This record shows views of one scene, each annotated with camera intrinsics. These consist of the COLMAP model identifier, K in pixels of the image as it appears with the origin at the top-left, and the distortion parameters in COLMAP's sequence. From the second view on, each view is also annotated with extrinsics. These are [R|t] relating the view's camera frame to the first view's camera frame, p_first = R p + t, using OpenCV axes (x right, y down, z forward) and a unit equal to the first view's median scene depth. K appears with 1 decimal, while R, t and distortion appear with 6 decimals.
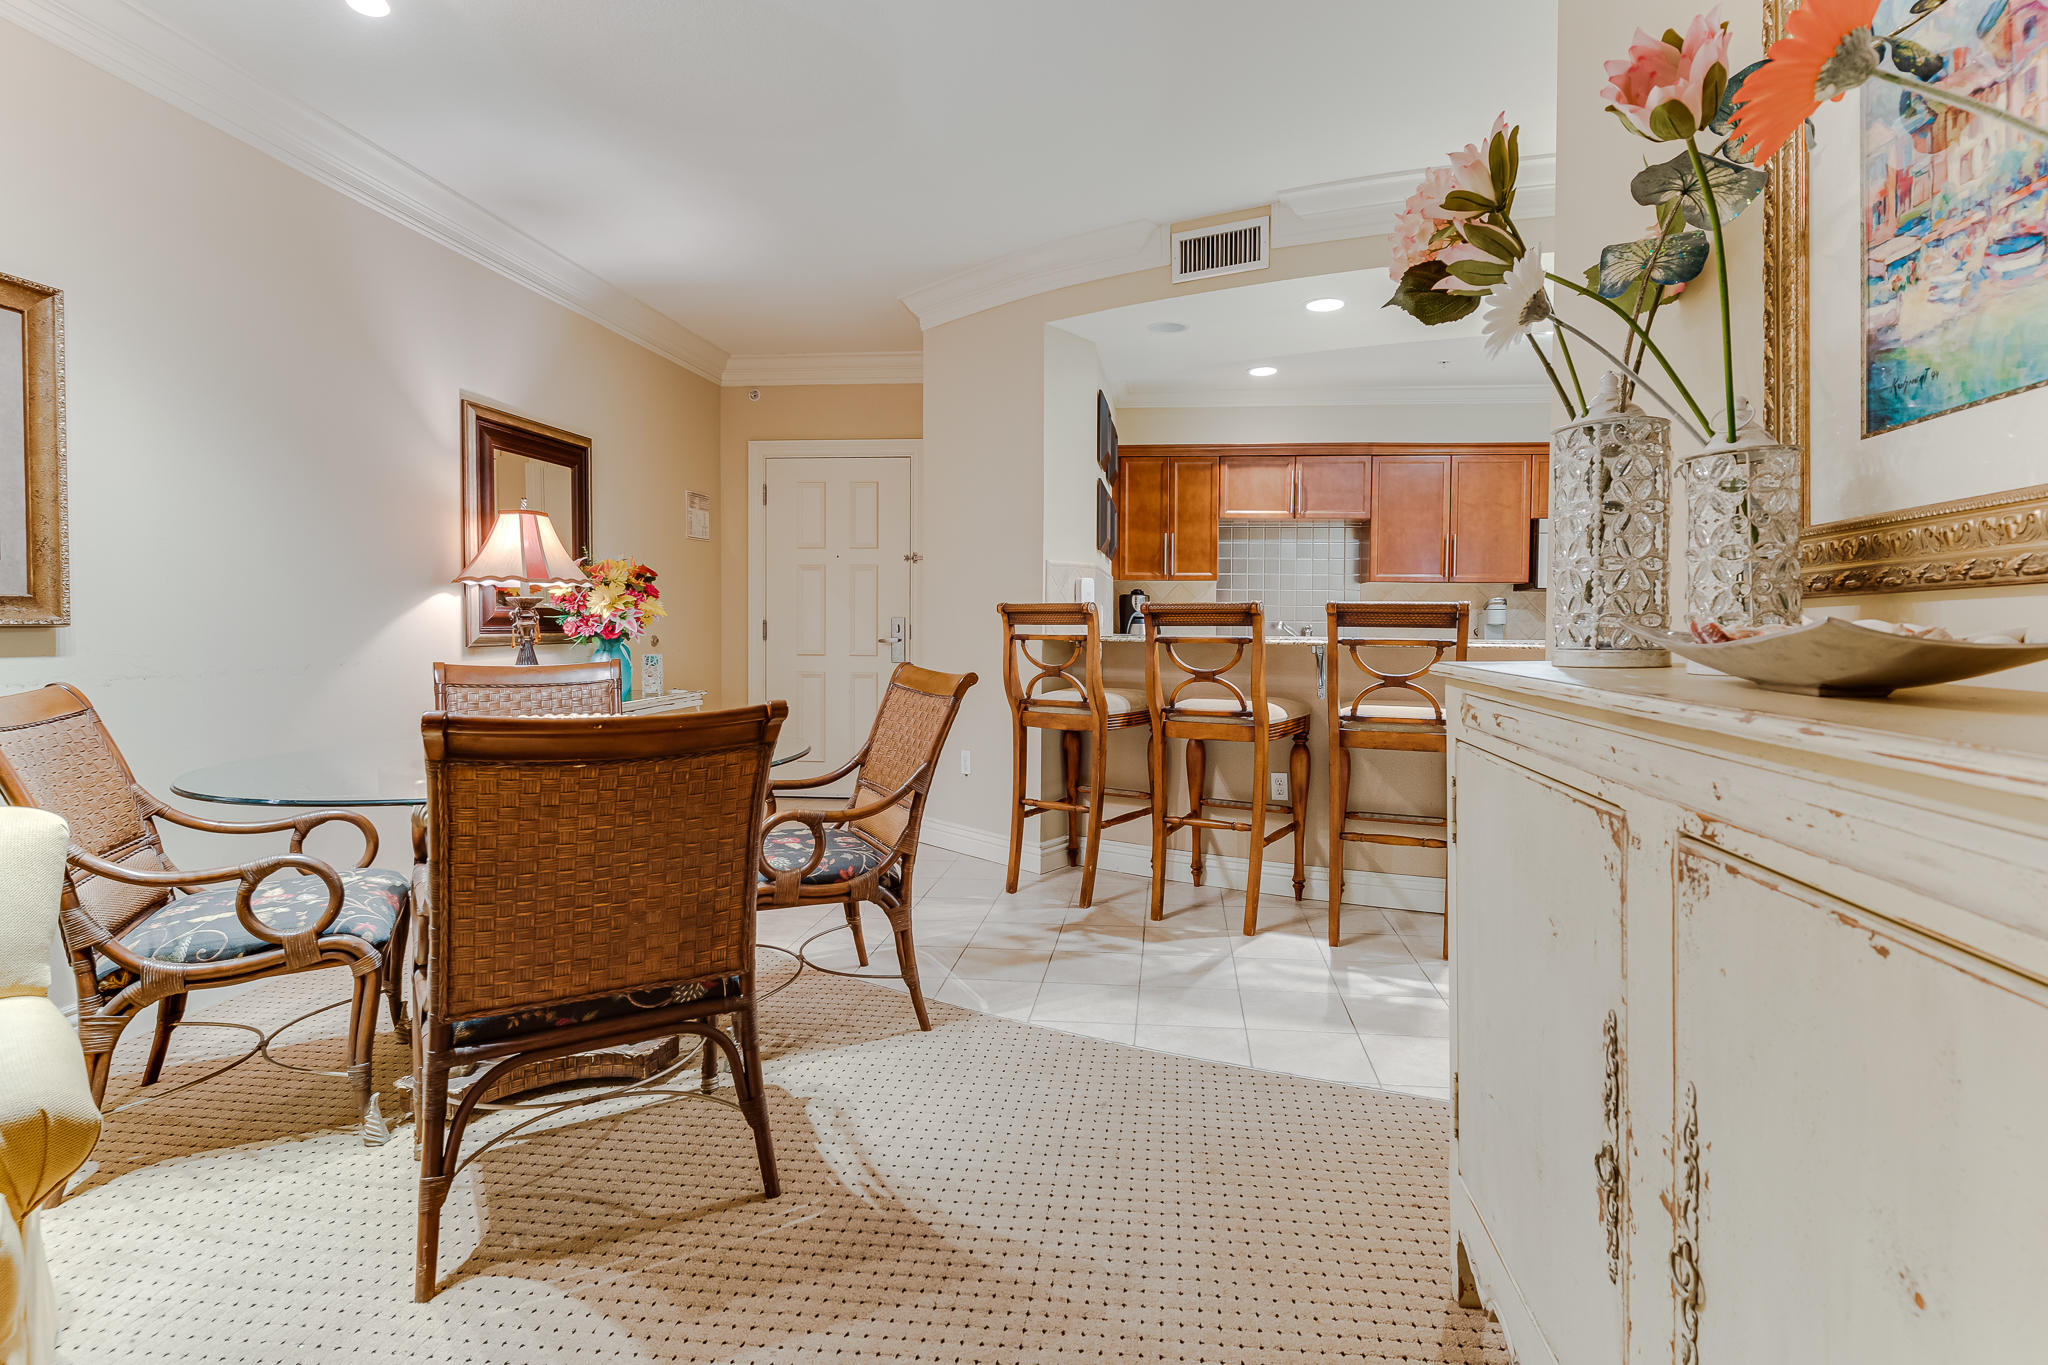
lens RADIAL K [[1007.0, 0, 1064.4], [0, 1007.0, 649.7], [0, 0, 1]] dist [-0.001119, -0.000349]
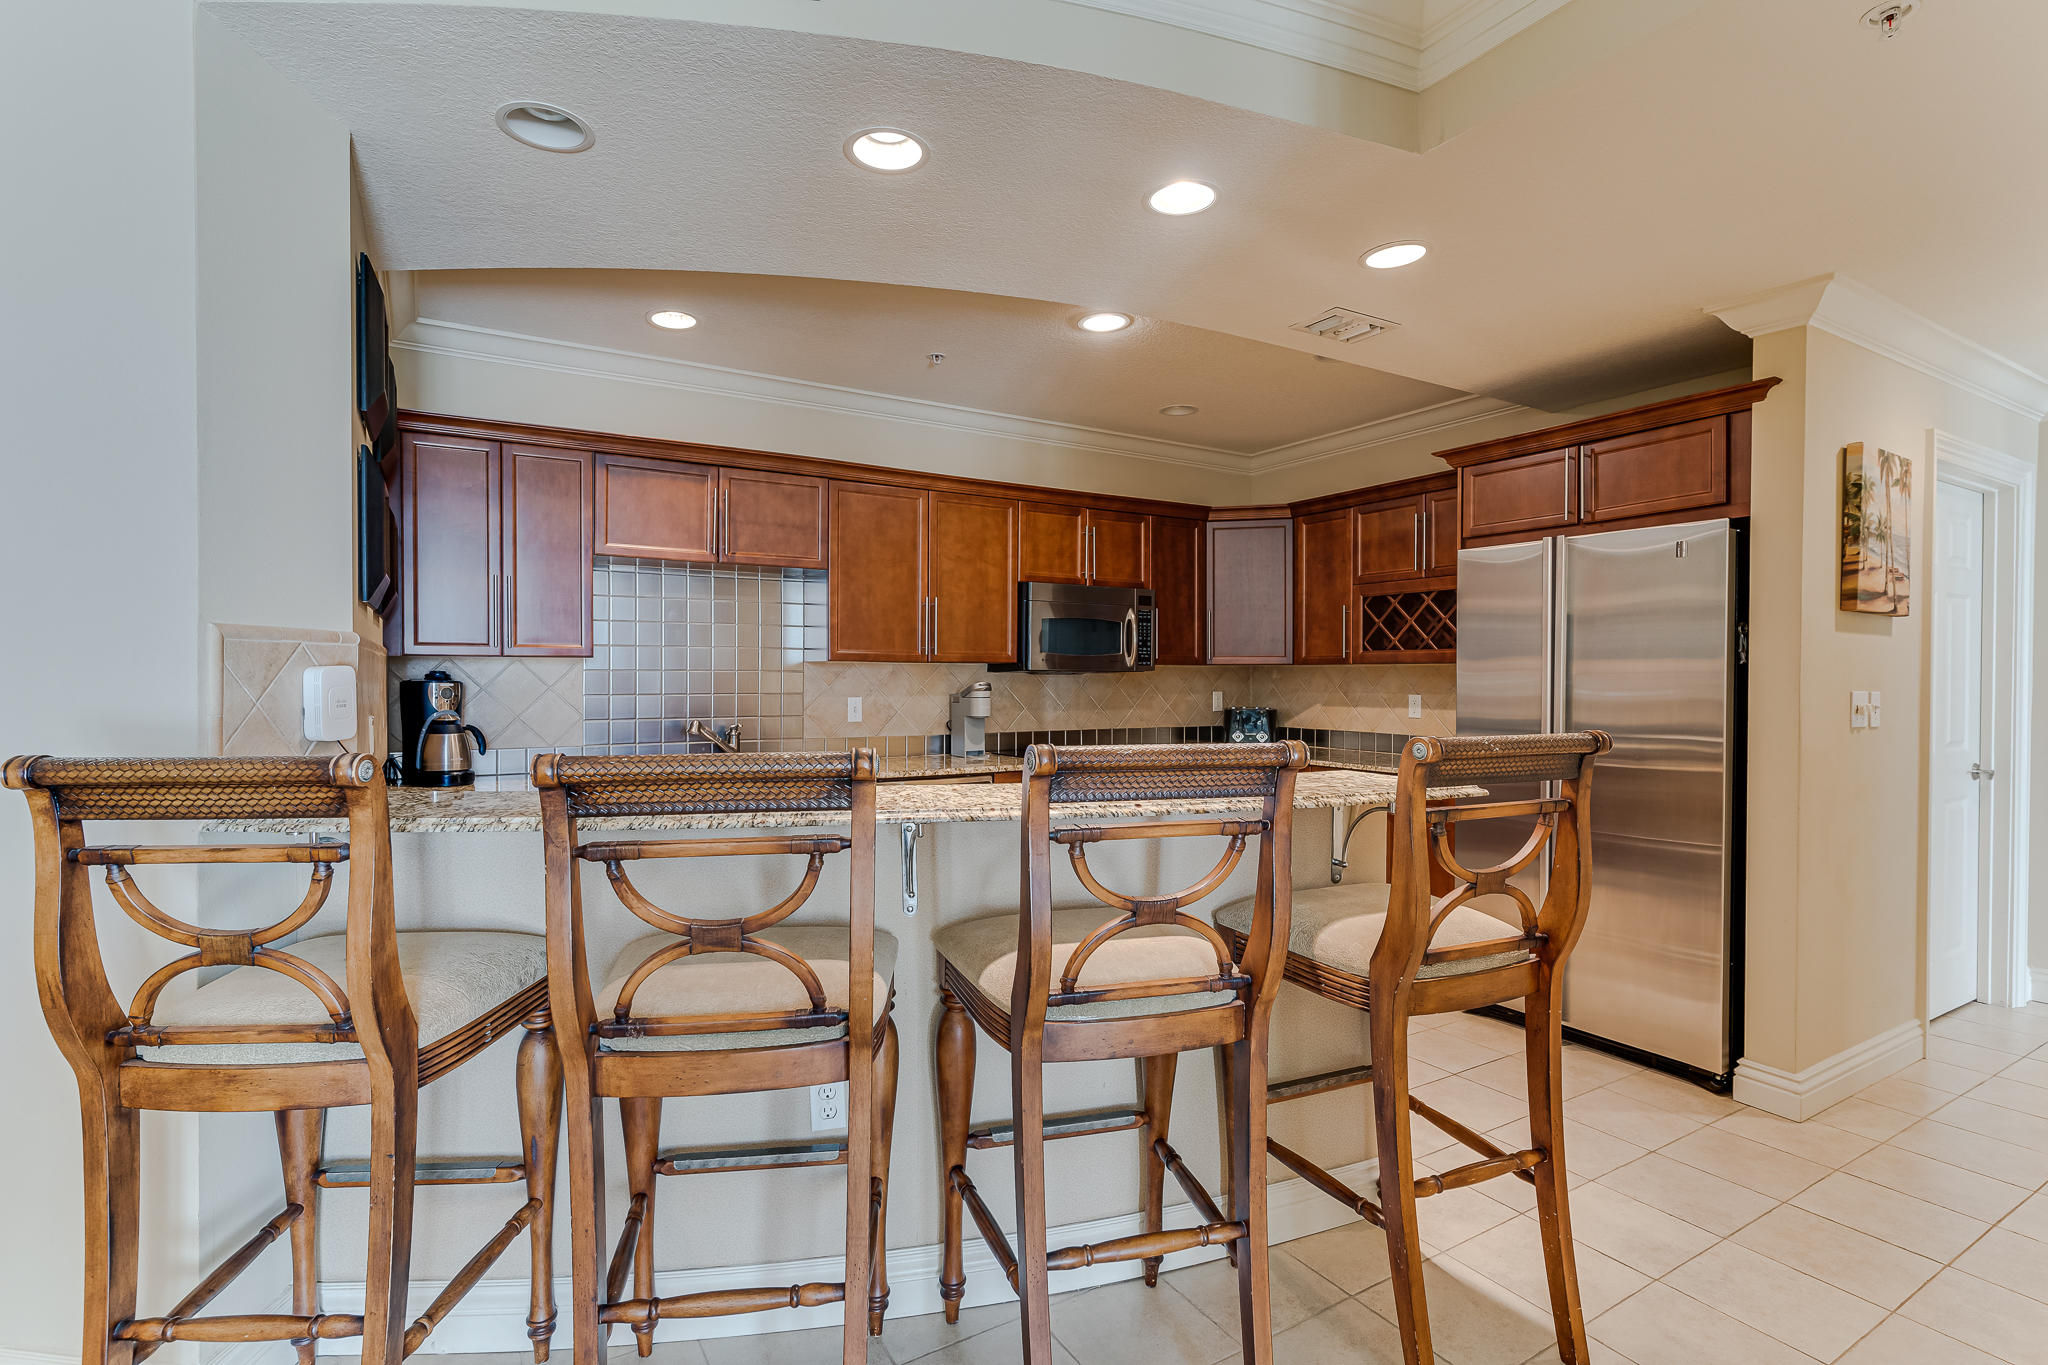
lens RADIAL K [[979.0, 0, 1024.6], [0, 979.0, 684.8], [0, 0, 1]] dist [0.000708, 0.000070]
pose [[0.795362, -0.012821, 0.605999, 0.001957], [0.024296, 0.999647, -0.010739, -0.040971], [-0.605647, 0.023265, 0.795393, 0.390703]]
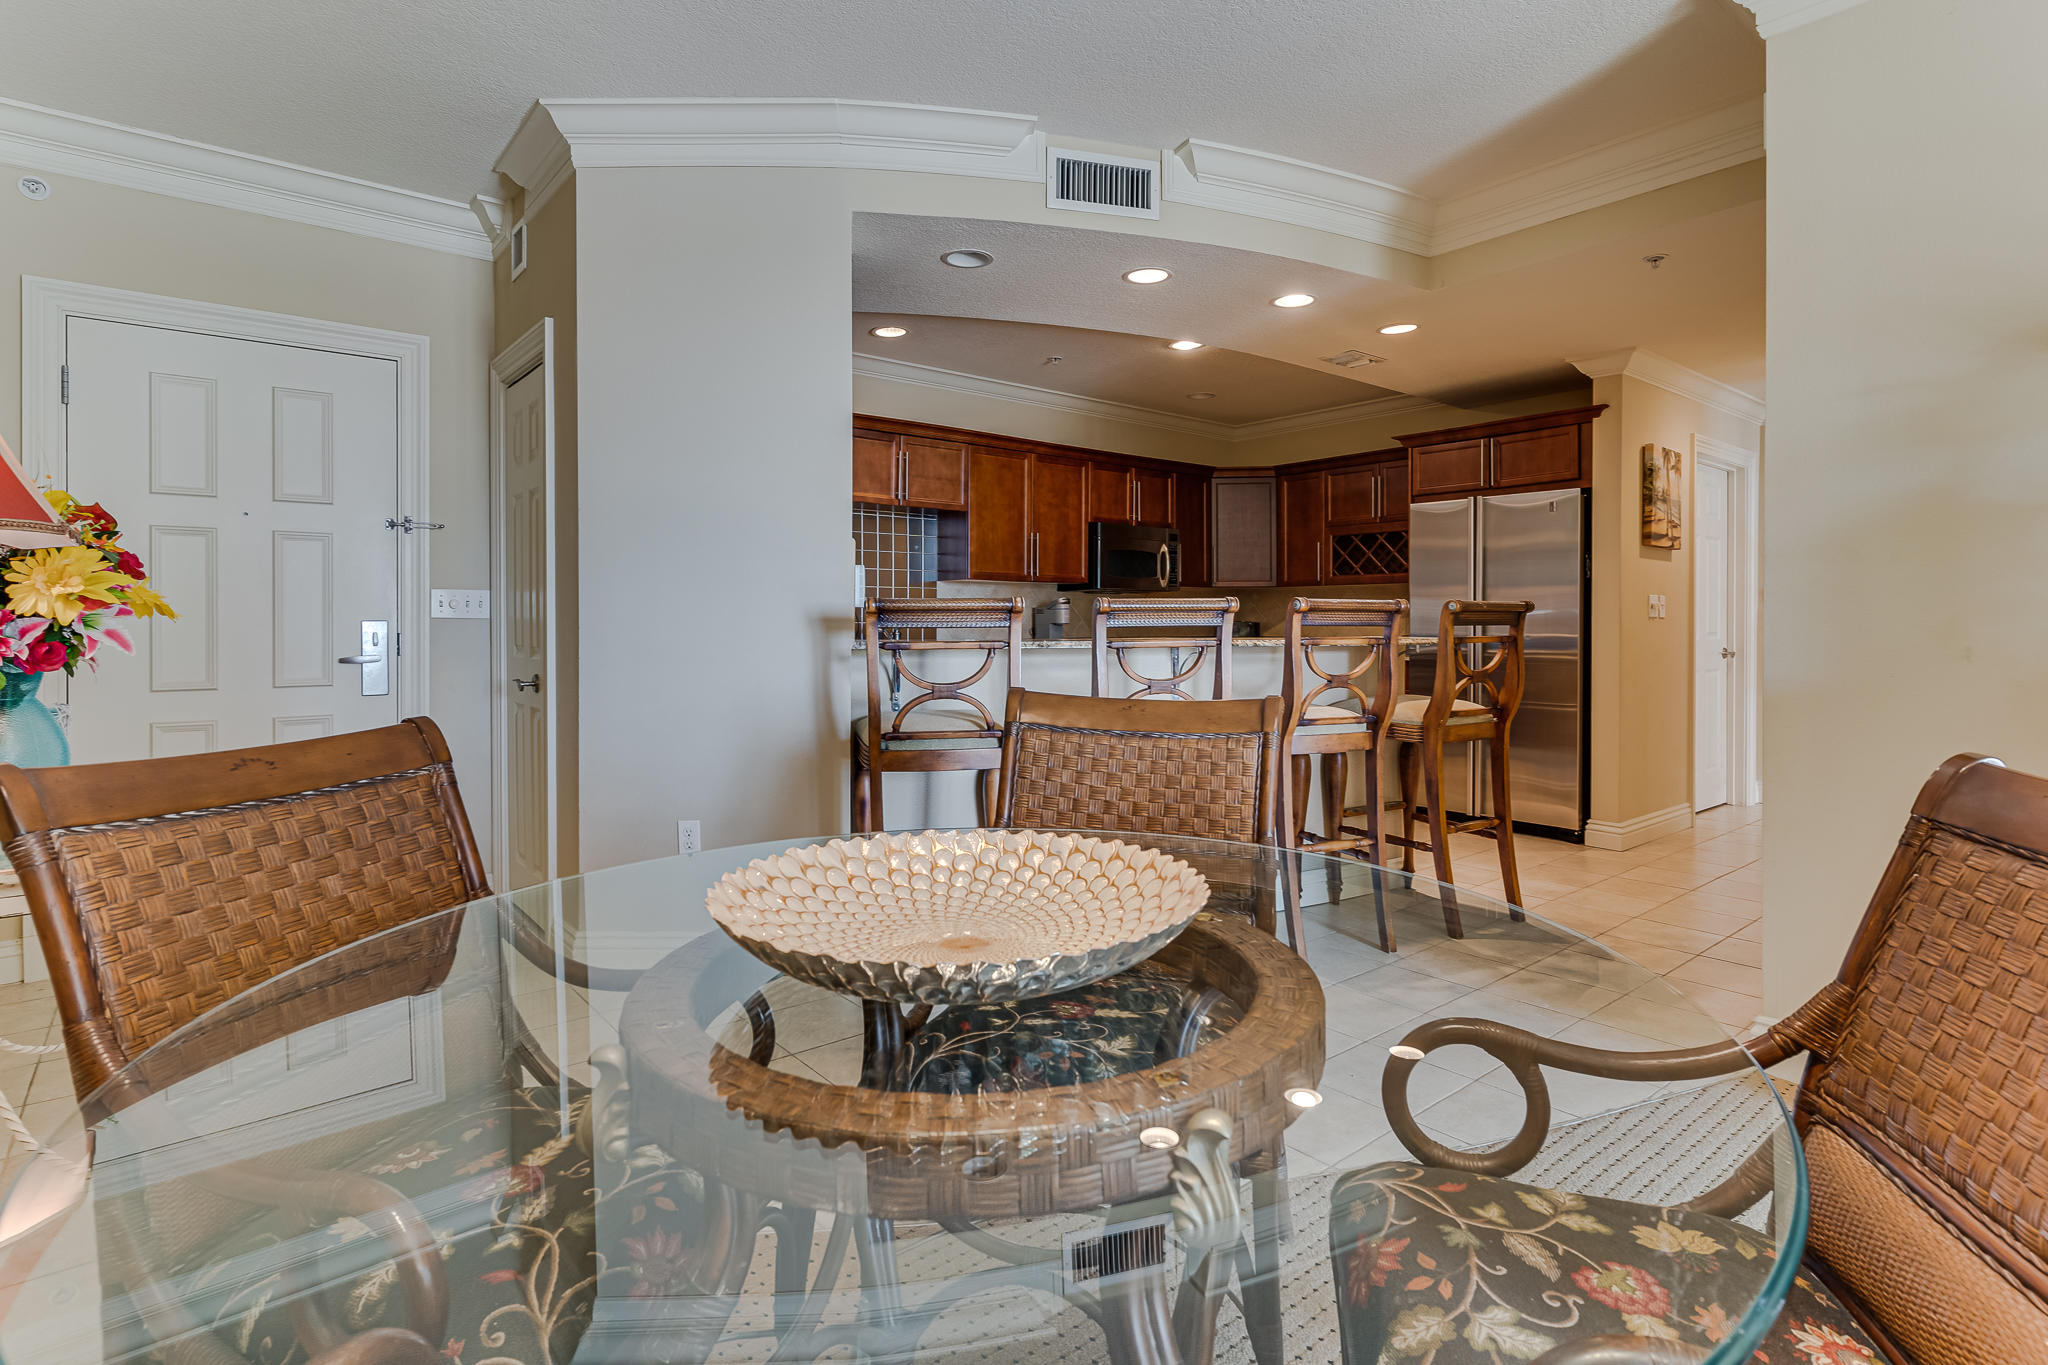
lens RADIAL K [[1026.0, 0, 1031.8], [0, 1026.0, 628.1], [0, 0, 1]] dist [-0.003625, -0.001078]
pose [[0.698571, -0.013329, 0.715416, -0.343467], [0.029998, 0.999493, -0.010670, -0.010245], [-0.714911, 0.028915, 0.698617, 0.301235]]
